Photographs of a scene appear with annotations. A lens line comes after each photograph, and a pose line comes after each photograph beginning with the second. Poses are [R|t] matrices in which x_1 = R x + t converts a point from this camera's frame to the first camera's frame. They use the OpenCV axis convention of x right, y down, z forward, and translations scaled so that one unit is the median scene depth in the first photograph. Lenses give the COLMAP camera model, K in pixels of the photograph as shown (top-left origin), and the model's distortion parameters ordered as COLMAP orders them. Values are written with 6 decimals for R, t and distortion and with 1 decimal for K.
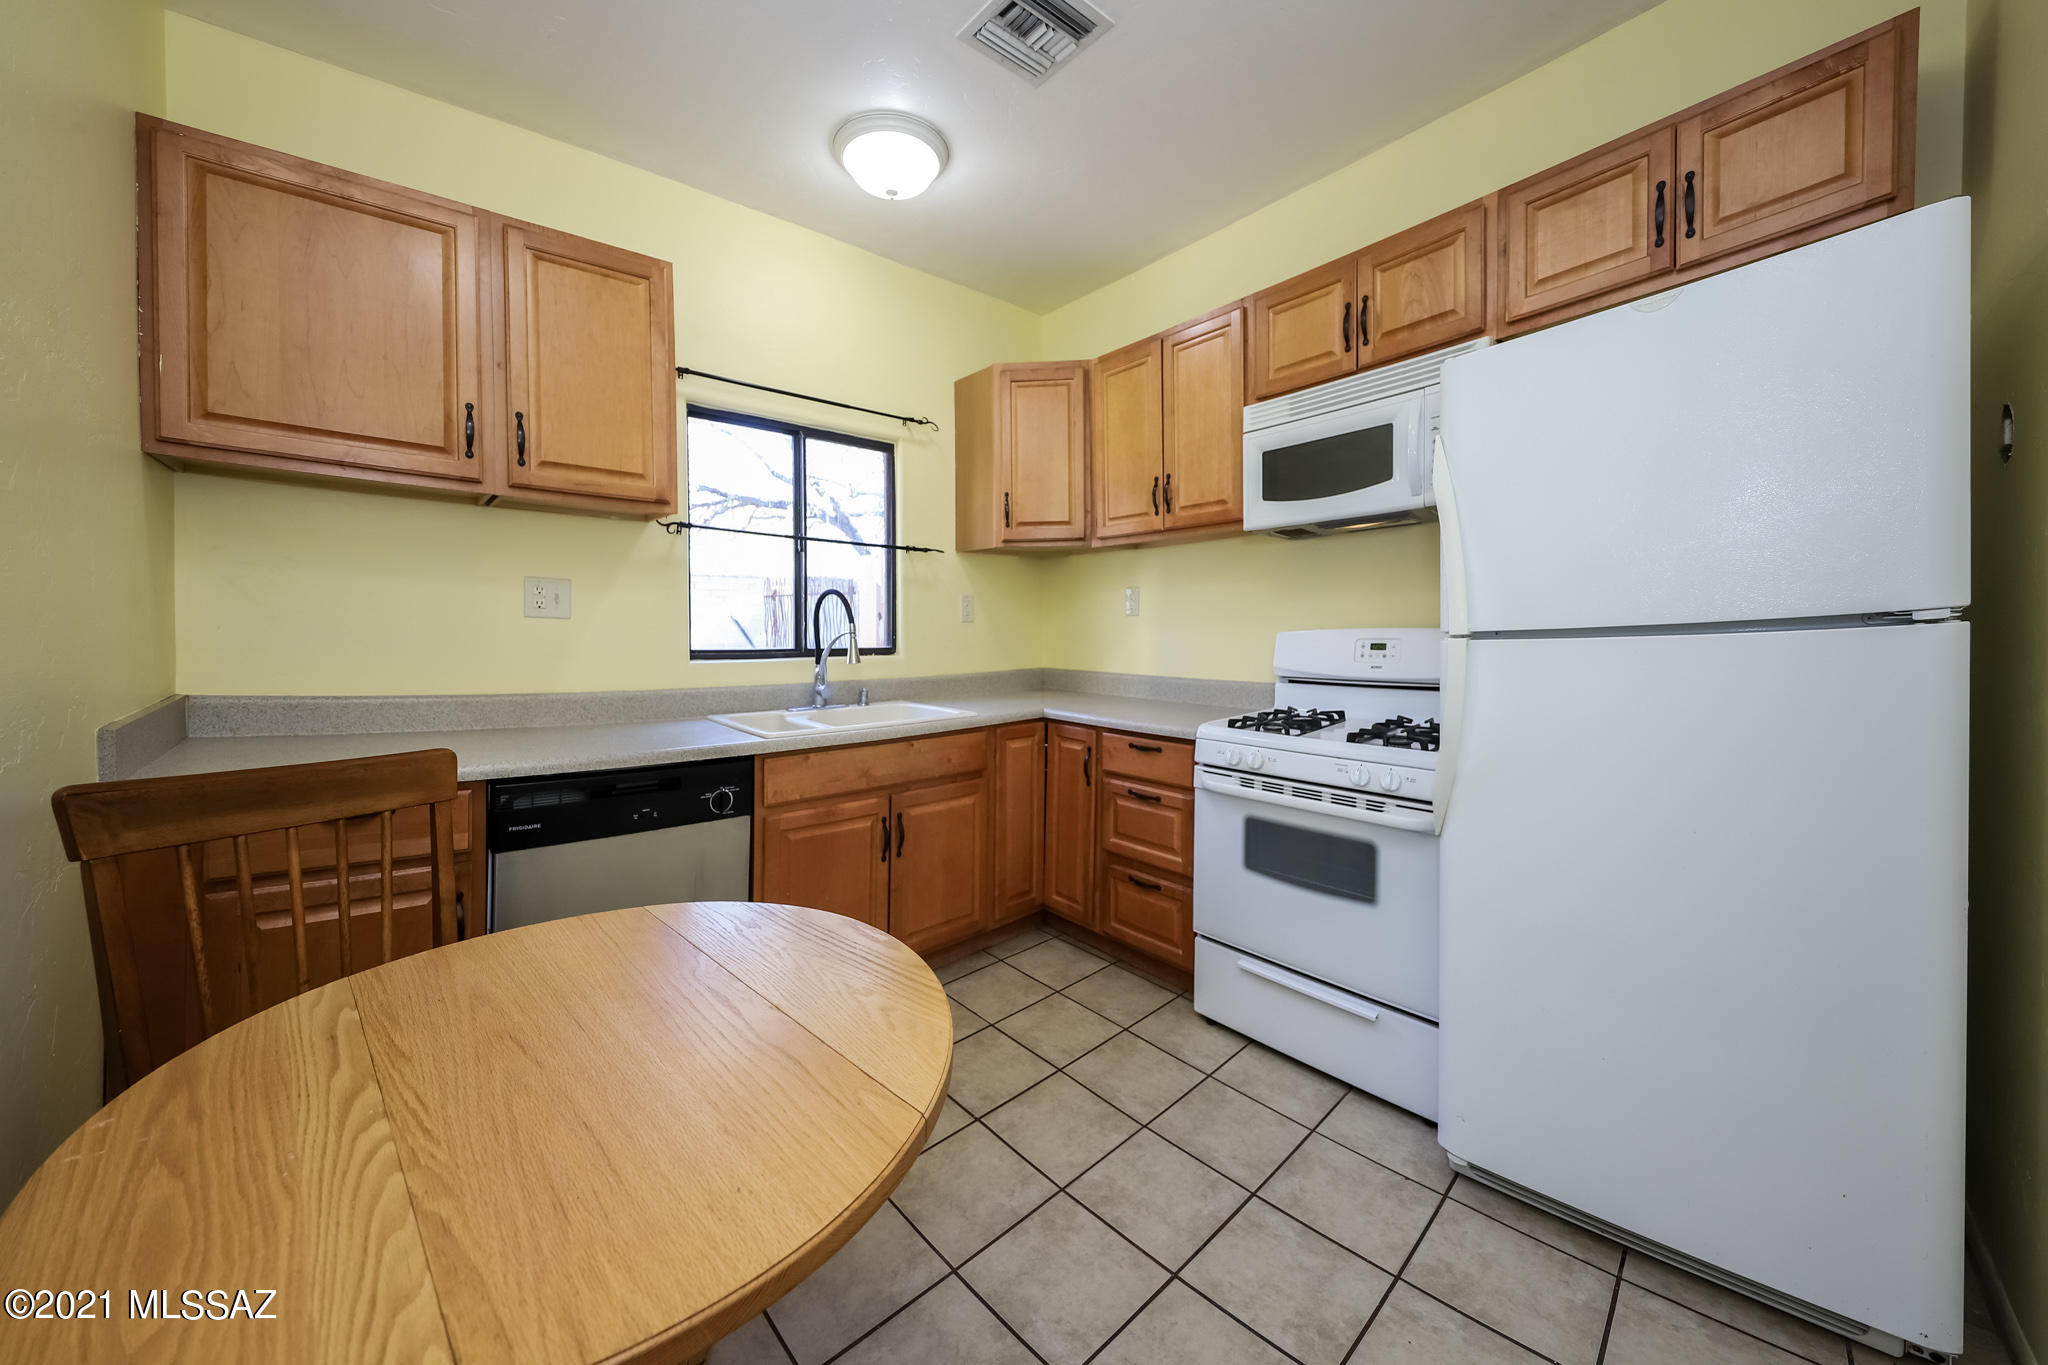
lens RADIAL K [[665.4, 0, 1020.9], [0, 665.4, 637.8], [0, 0, 1]] dist [-0.047541, 0.000041]
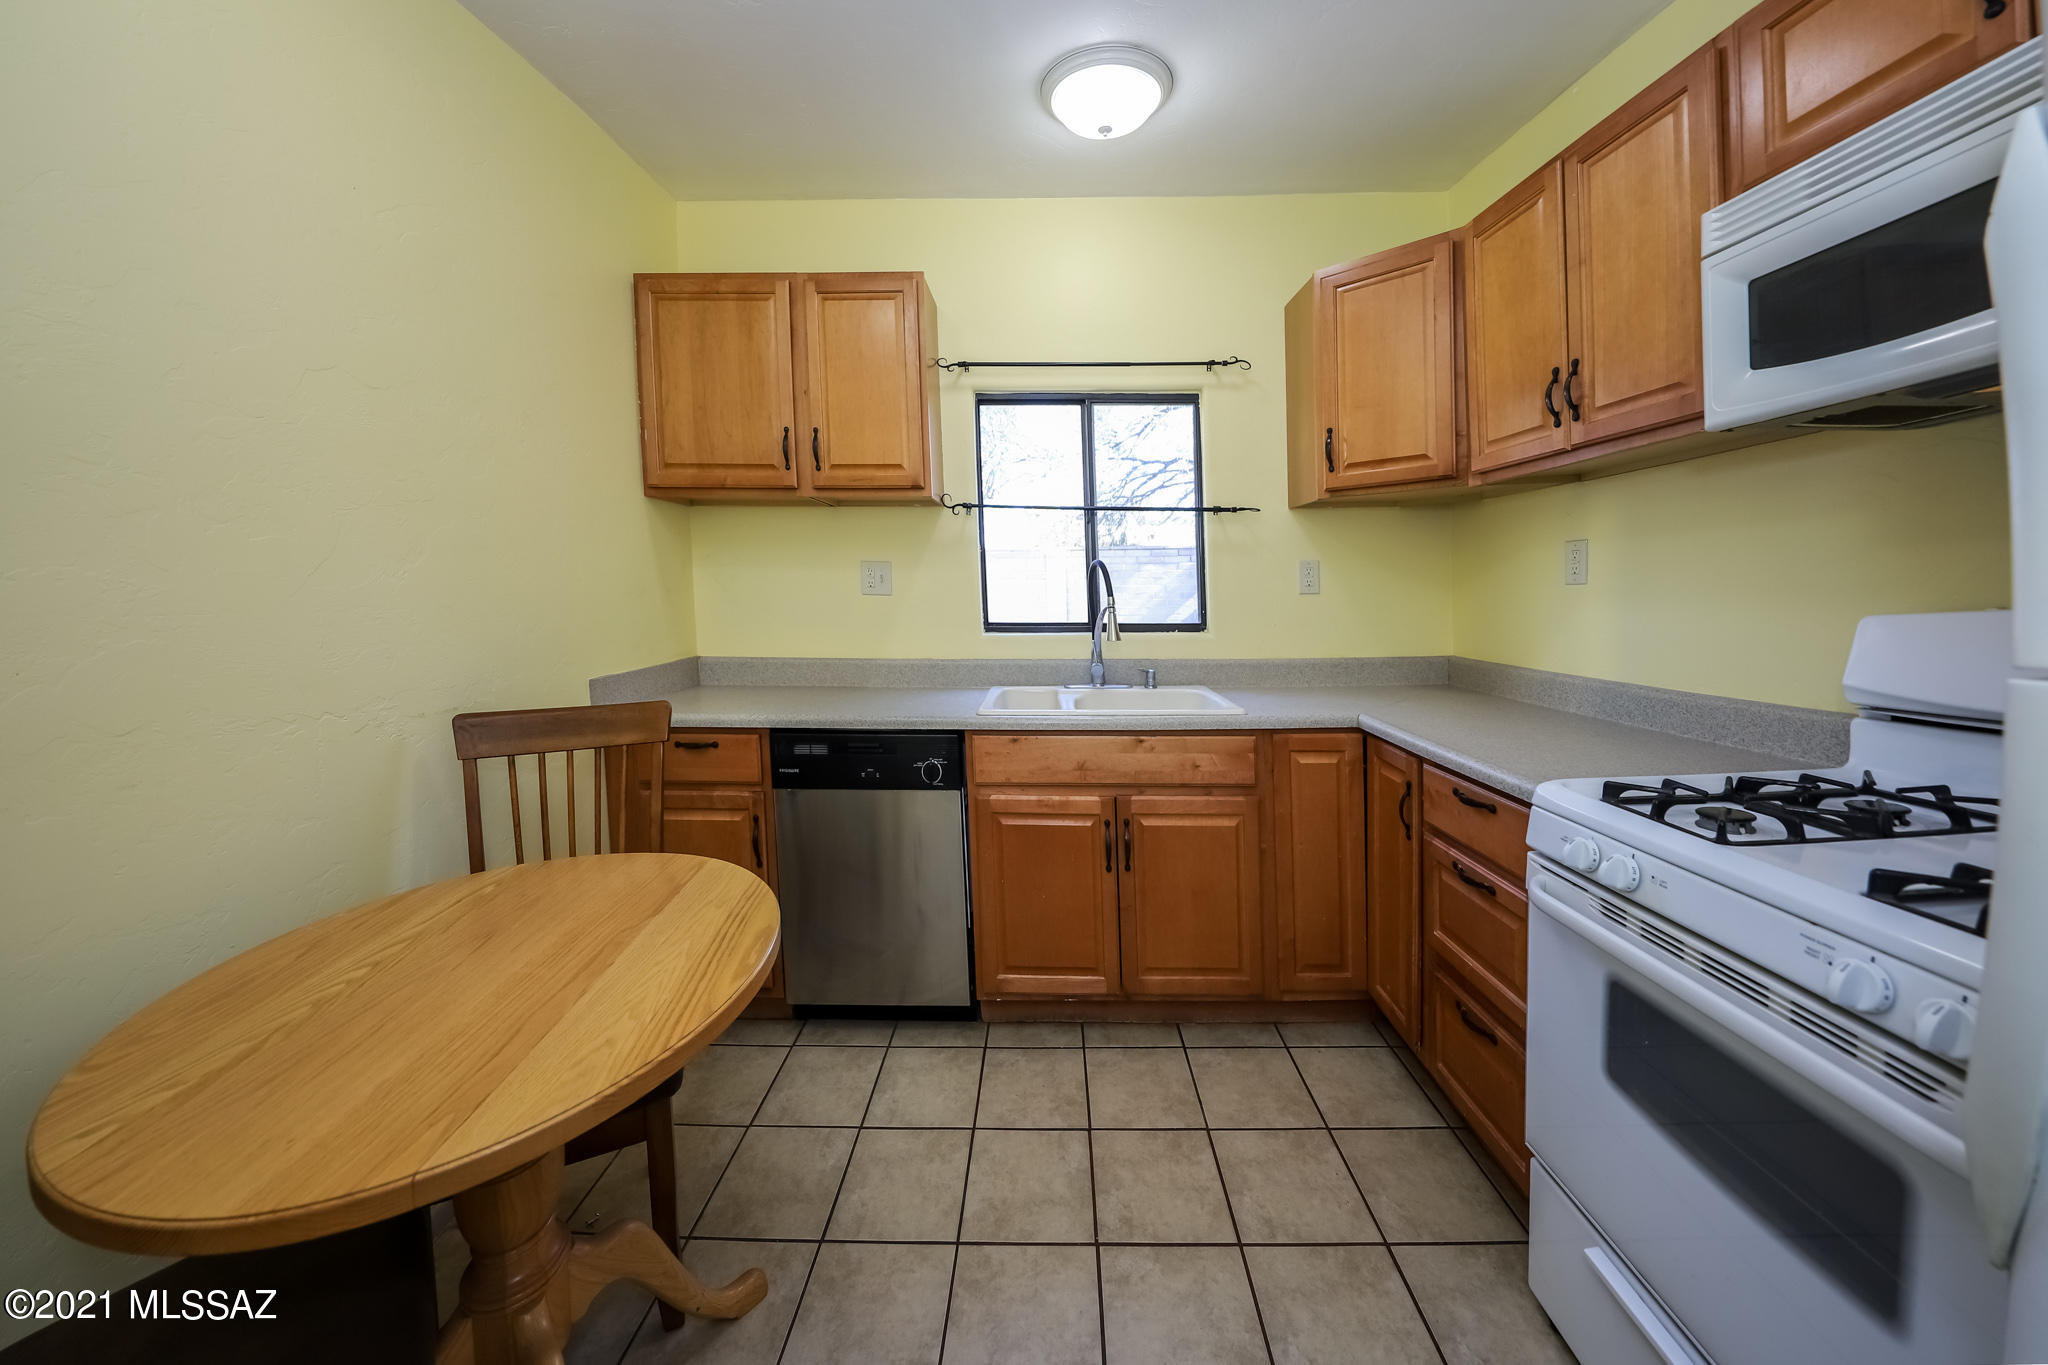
lens RADIAL K [[656.7, 0, 1048.4], [0, 656.7, 591.5], [0, 0, 1]] dist [-0.046078, -0.000058]
pose [[0.743791, 0.002315, -0.668408, 0.270739], [-0.011988, 0.999879, -0.009878, -0.020225], [0.668305, 0.015360, 0.743729, 0.257600]]
